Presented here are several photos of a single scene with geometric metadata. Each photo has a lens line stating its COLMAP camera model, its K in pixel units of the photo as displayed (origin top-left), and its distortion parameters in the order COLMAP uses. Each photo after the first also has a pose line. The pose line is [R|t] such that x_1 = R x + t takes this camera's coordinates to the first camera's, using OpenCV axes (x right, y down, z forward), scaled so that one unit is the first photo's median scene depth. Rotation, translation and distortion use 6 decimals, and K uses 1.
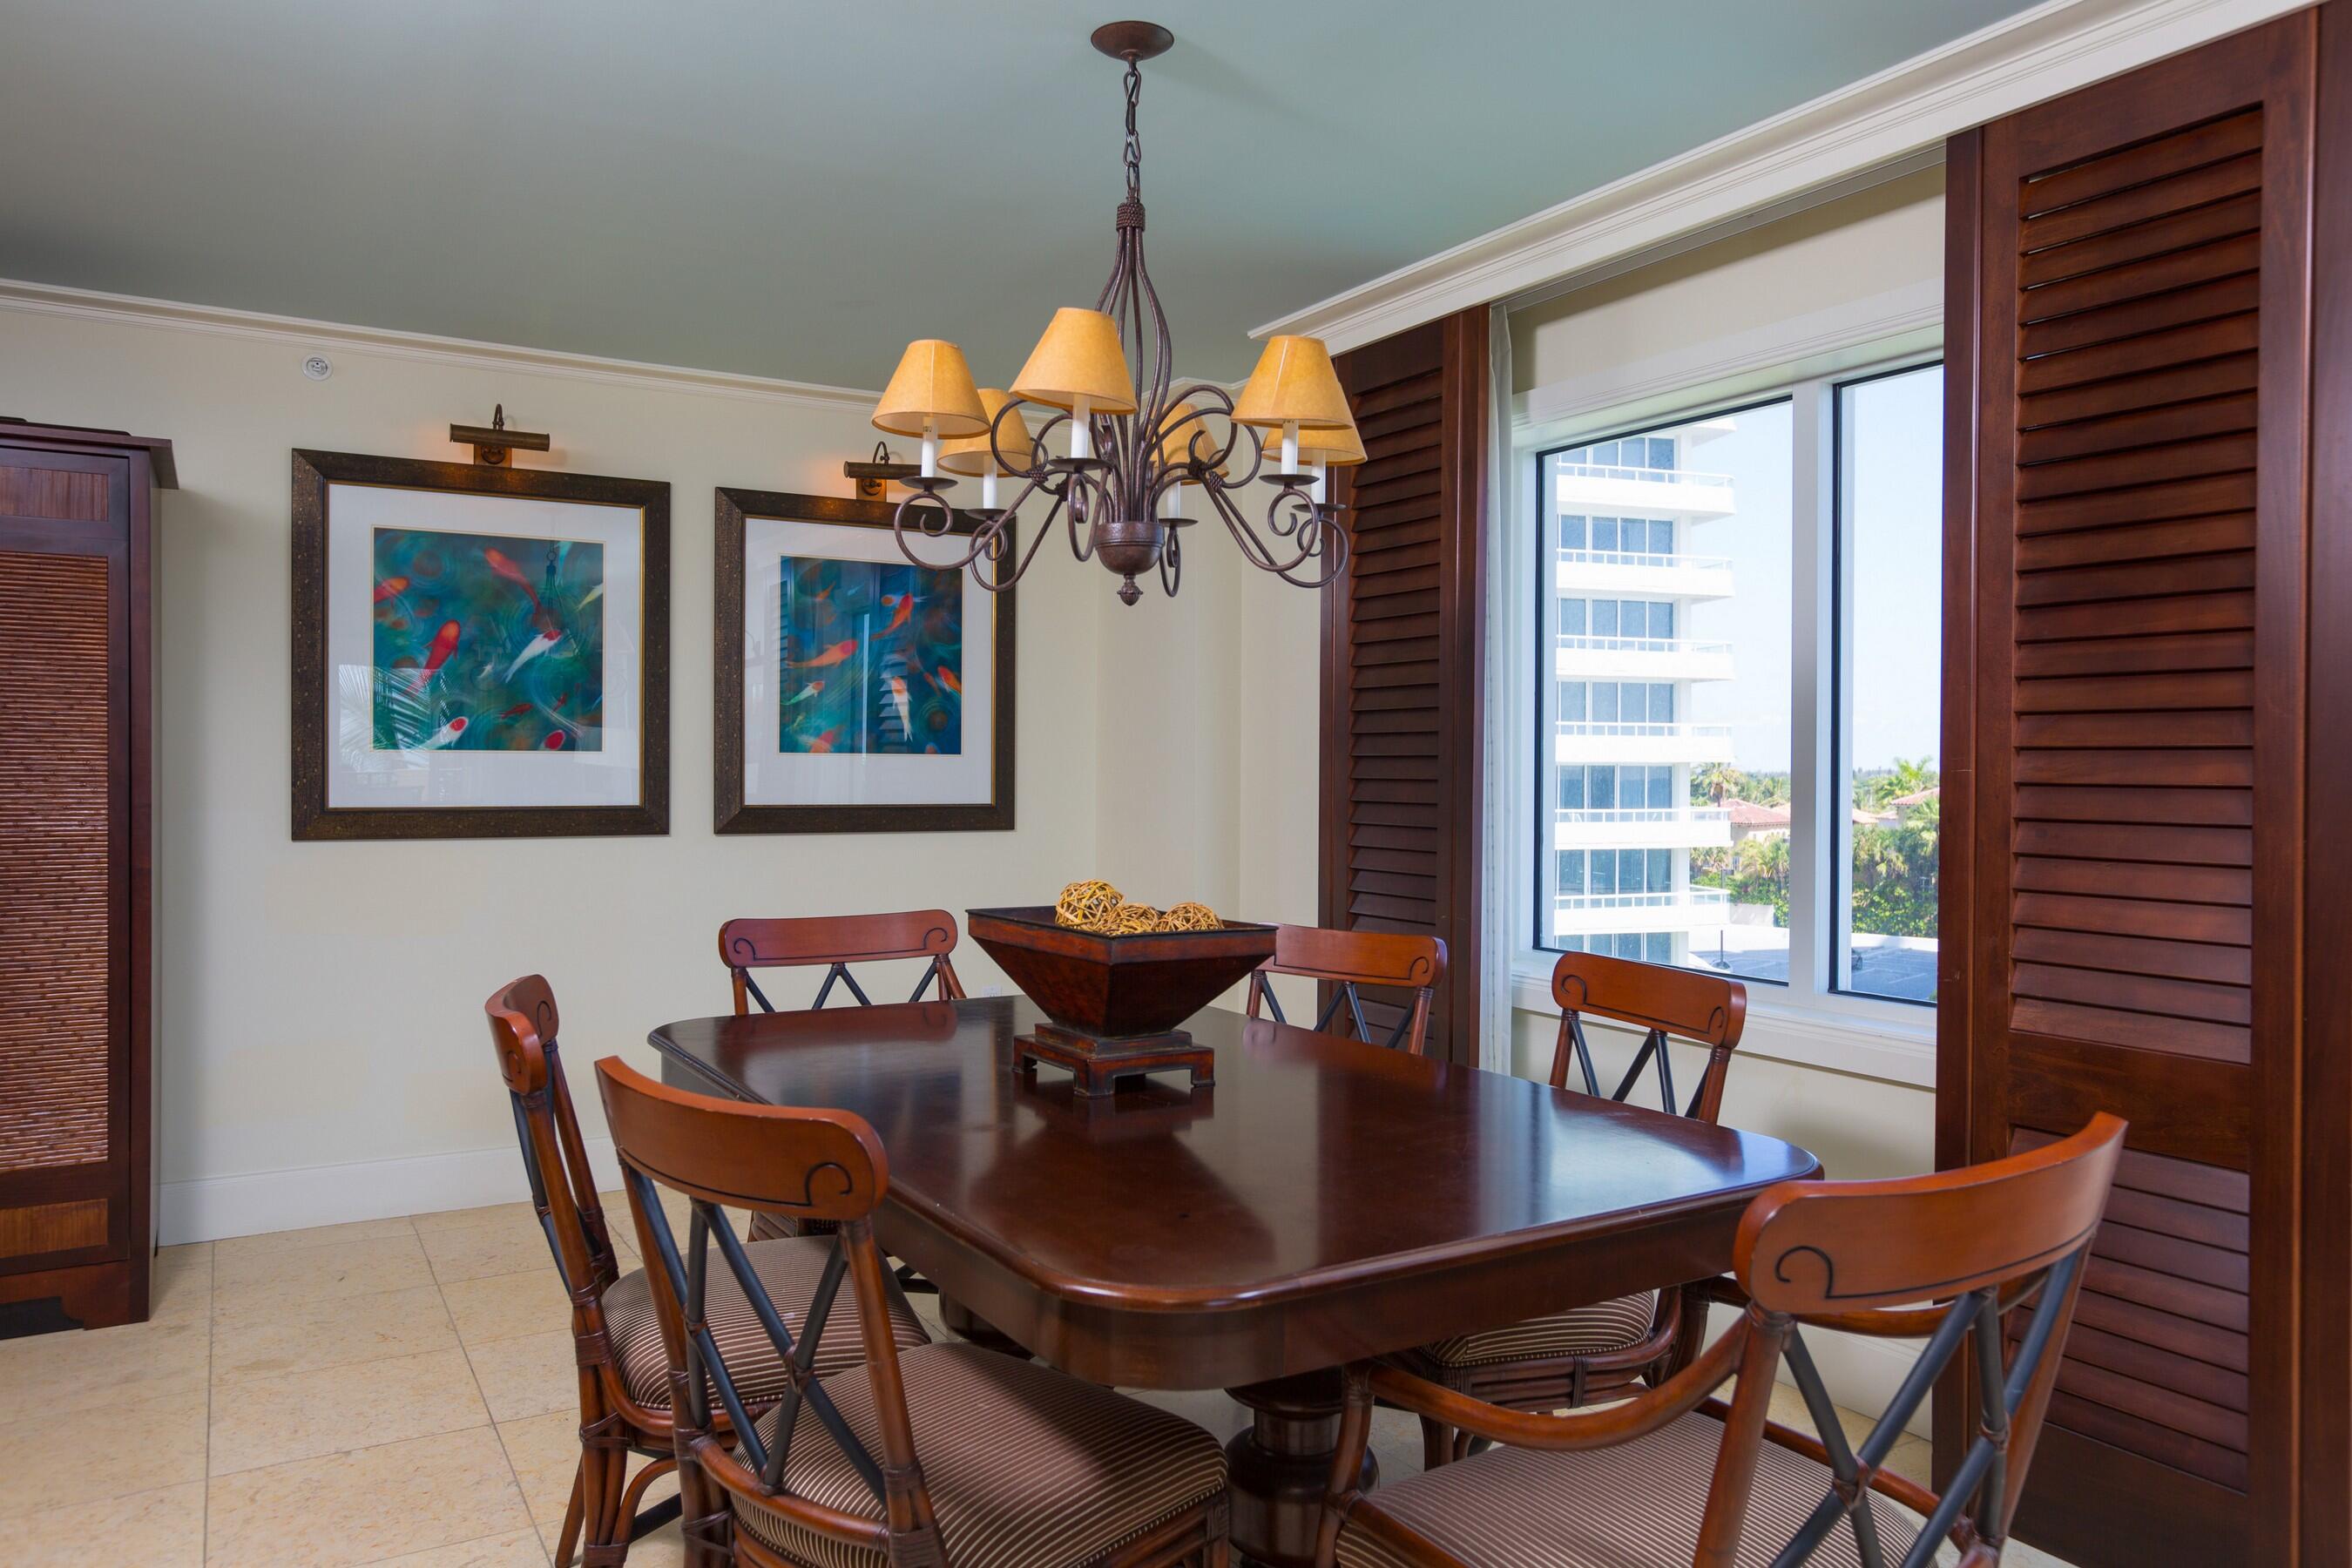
lens RADIAL K [[1673.3, 0, 1184.5], [0, 1673.3, 778.4], [0, 0, 1]] dist [-0.012606, -0.002365]
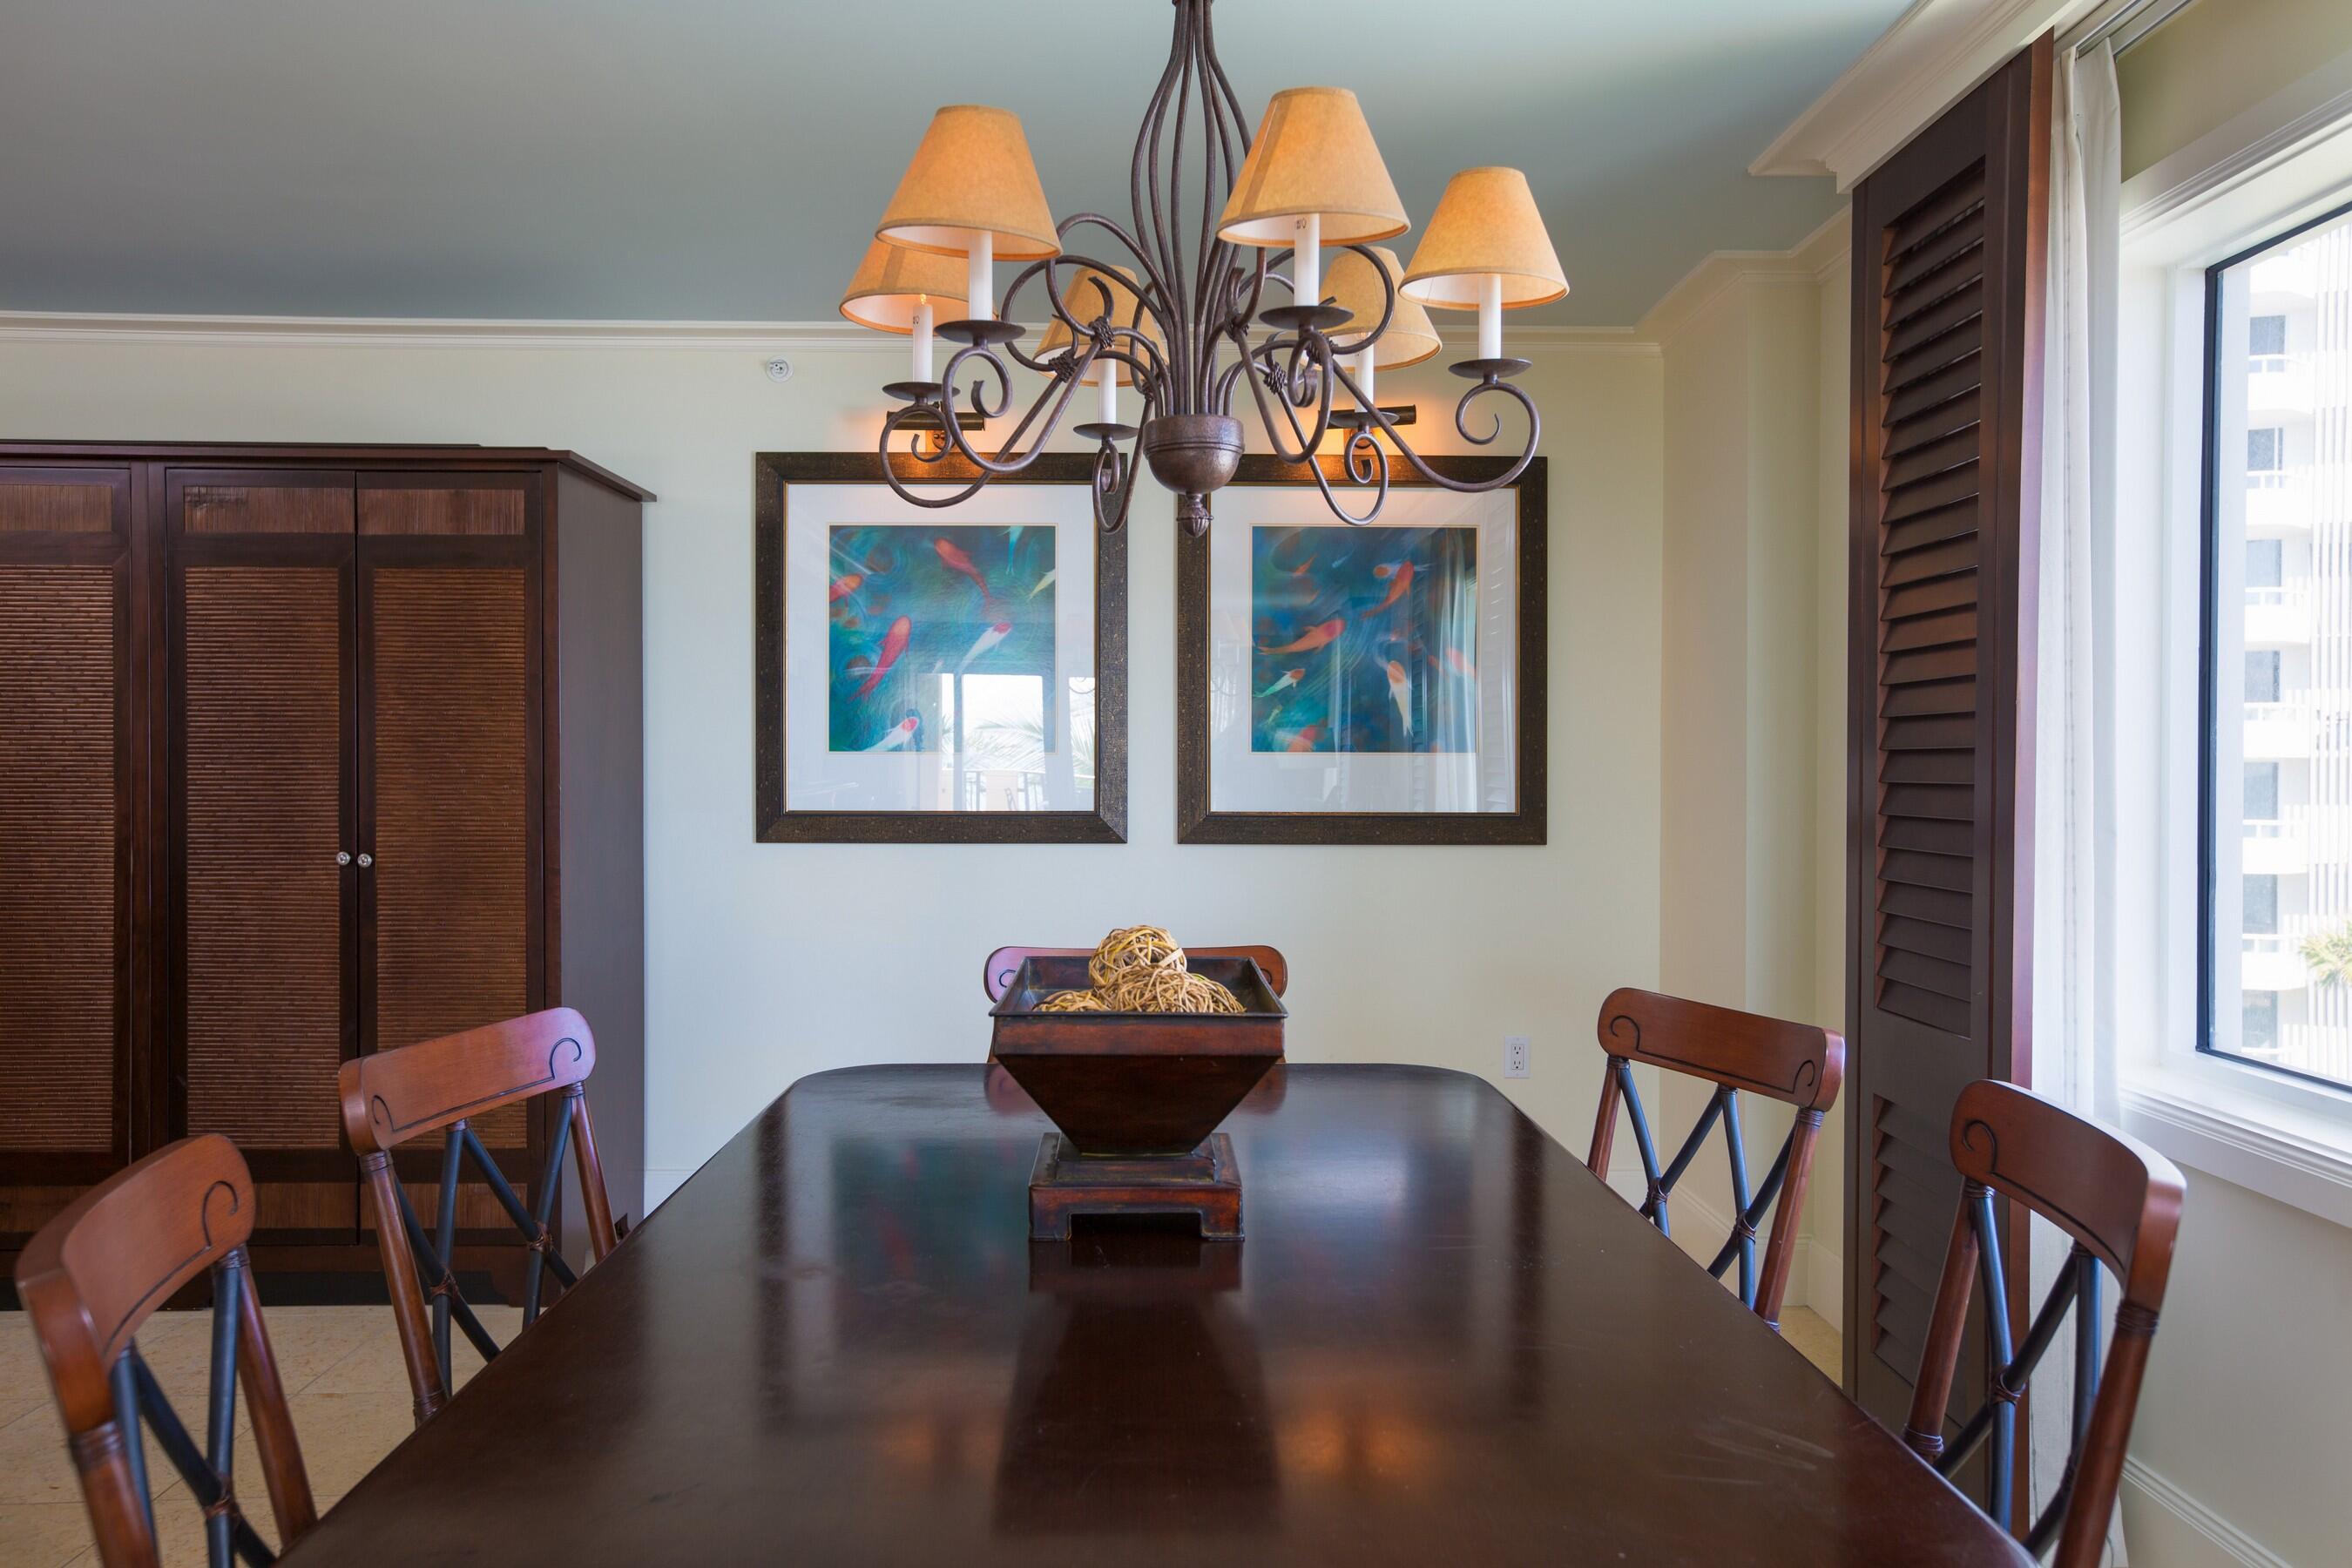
lens RADIAL K [[1790.0, 0, 1179.7], [0, 1790.0, 777.8], [0, 0, 1]] dist [-0.033130, 0.000850]
pose [[0.857282, 0.006669, -0.514804, 0.223243], [-0.001360, 0.999942, 0.010689, -0.012767], [0.514845, -0.008464, 0.857241, 0.193739]]
